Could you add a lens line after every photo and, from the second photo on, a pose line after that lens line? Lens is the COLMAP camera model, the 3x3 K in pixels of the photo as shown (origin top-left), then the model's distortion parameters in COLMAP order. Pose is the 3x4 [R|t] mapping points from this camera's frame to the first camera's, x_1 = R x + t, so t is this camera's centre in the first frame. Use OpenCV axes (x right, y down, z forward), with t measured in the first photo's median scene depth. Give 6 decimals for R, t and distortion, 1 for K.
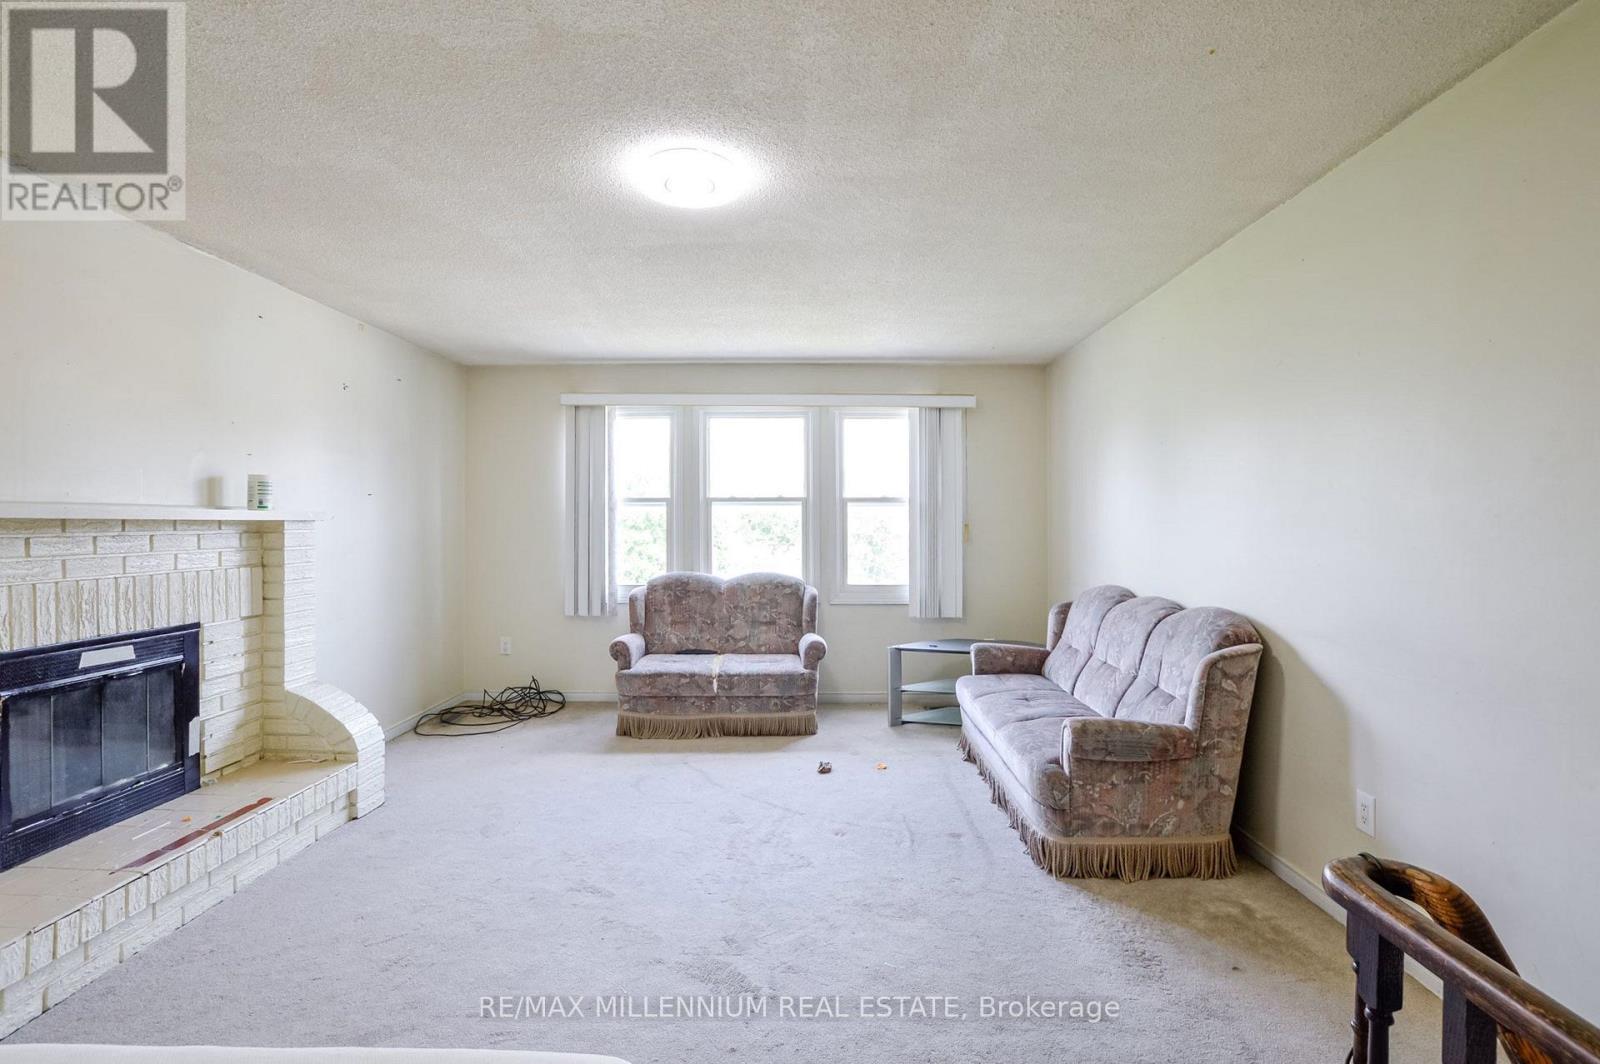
lens RADIAL K [[736.1, 0, 816.4], [0, 736.1, 533.7], [0, 0, 1]] dist [-0.026946, 0.003253]
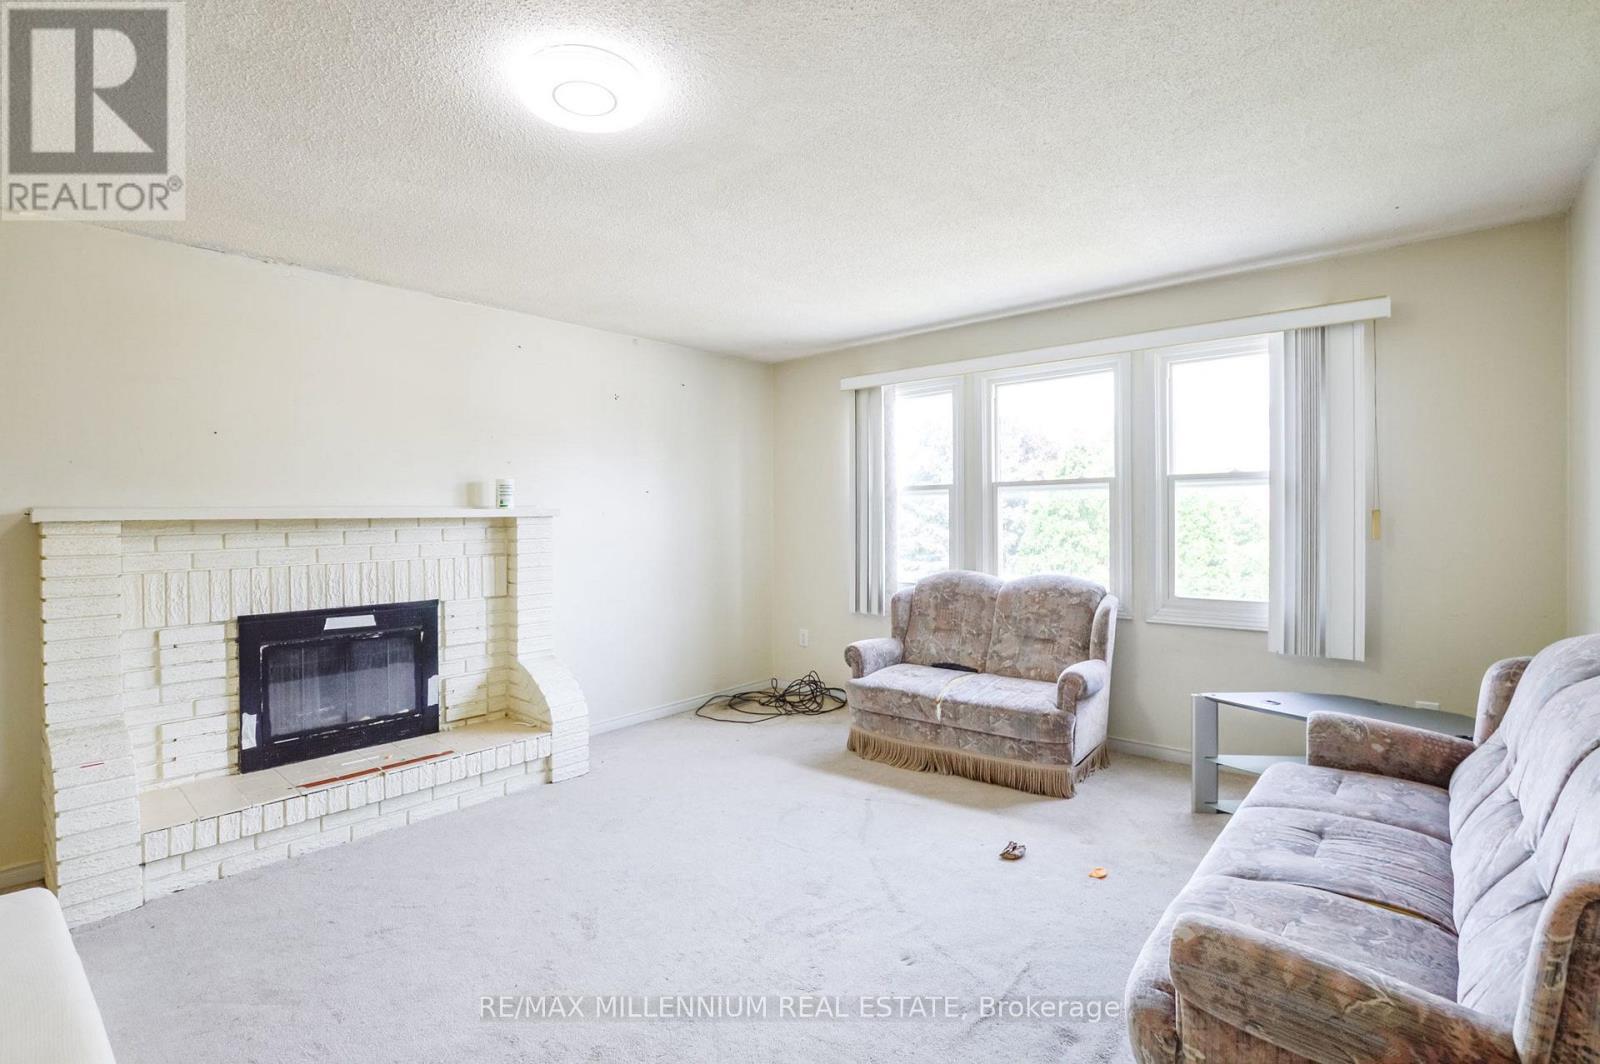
lens RADIAL K [[736.1, 0, 795.7], [0, 736.1, 526.5], [0, 0, 1]] dist [-0.026946, 0.003253]
pose [[0.761565, -0.000235, -0.648088, 0.269583], [0.003729, 0.999985, 0.004019, -0.004068], [0.648078, -0.005478, 0.761554, 0.271802]]
